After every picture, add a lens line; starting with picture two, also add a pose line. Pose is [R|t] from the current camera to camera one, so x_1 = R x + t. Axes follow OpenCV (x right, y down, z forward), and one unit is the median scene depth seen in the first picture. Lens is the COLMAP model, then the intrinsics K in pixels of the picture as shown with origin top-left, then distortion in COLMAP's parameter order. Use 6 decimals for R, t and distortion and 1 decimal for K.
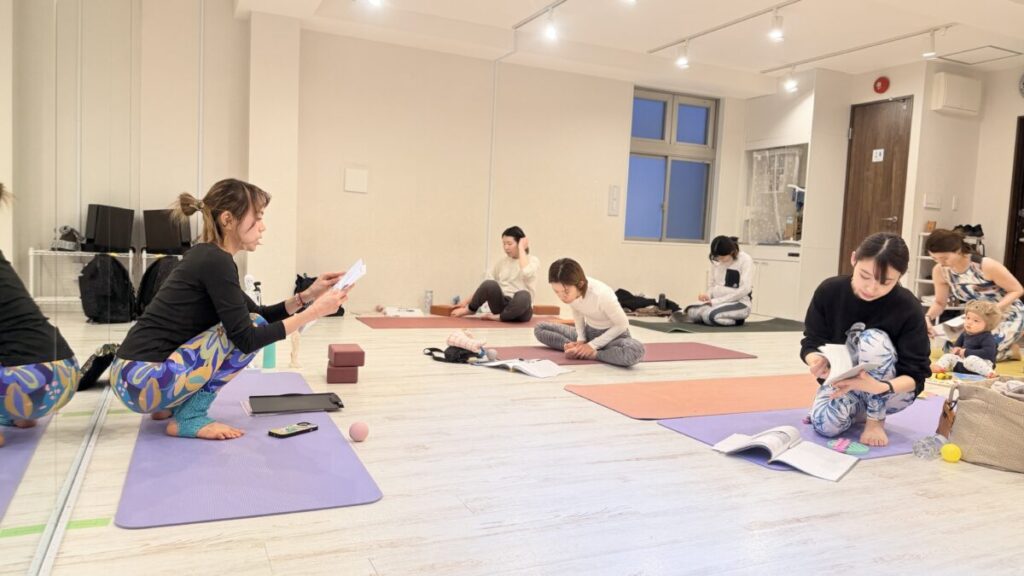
lens RADIAL K [[721.3, 0, 512.0], [0, 721.3, 288.0], [0, 0, 1]] dist [0.003278, -0.000136]
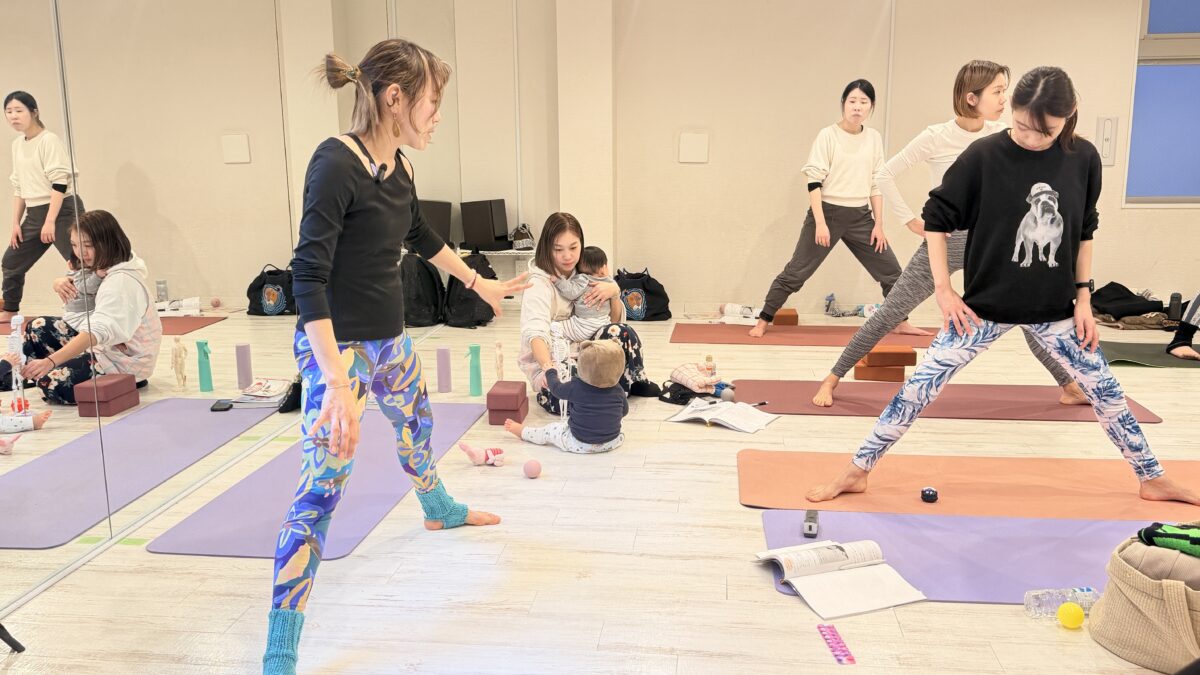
lens RADIAL K [[1065.0, 0, 600.0], [0, 1065.0, 337.5], [0, 0, 1]] dist [-0.007993, -0.001417]
pose [[0.844788, 0.035570, -0.533917, 0.281703], [0.019401, 0.995096, 0.096992, -0.052239], [0.534749, -0.092296, 0.839955, -0.029132]]
